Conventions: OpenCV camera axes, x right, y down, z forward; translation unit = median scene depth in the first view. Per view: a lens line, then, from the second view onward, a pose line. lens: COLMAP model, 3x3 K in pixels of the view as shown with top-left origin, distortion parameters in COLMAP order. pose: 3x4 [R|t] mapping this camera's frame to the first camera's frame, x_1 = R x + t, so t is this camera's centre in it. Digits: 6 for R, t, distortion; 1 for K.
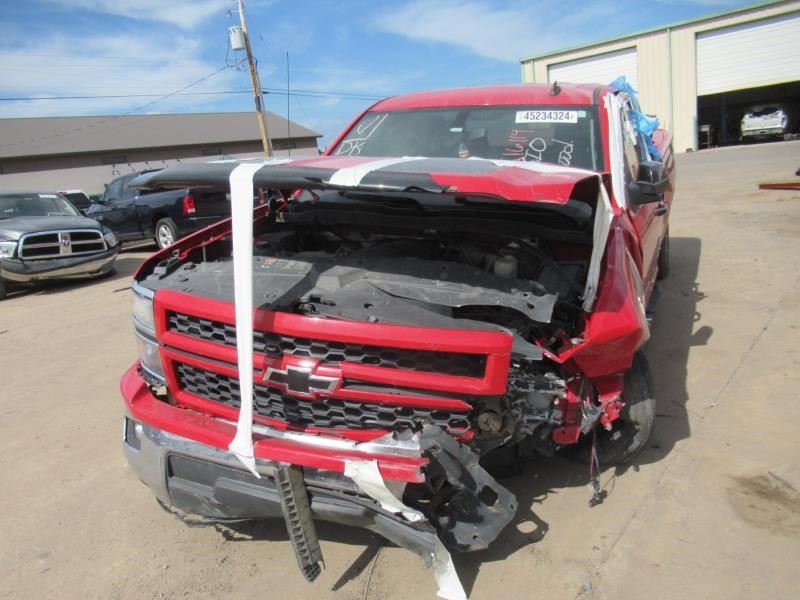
lens RADIAL K [[645.3, 0, 400.0], [0, 645.3, 300.0], [0, 0, 1]] dist [-0.043790, -0.005287]
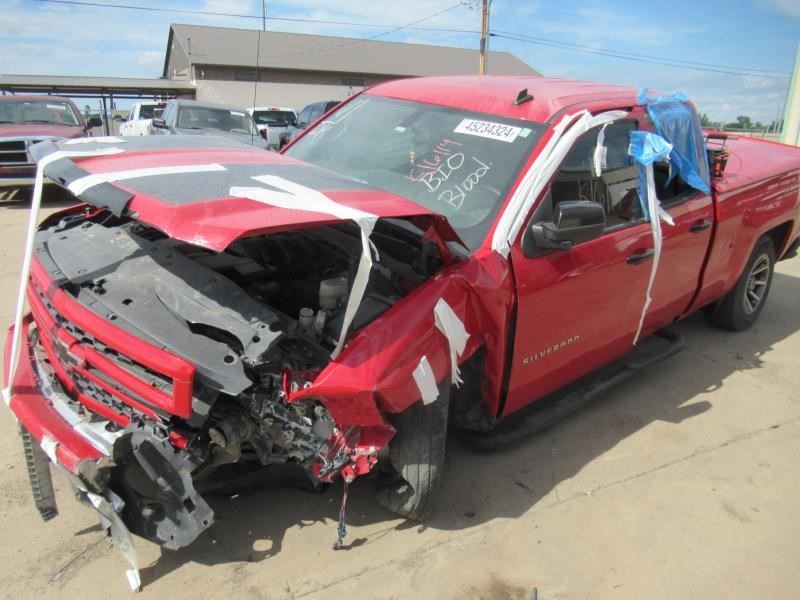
lens RADIAL K [[645.3, 0, 400.0], [0, 645.3, 300.0], [0, 0, 1]] dist [-0.043790, -0.005287]
pose [[0.919710, 0.230406, -0.317880, 0.578884], [-0.201651, 0.971947, 0.121057, -0.174893], [0.336855, -0.047236, 0.940371, 0.125709]]
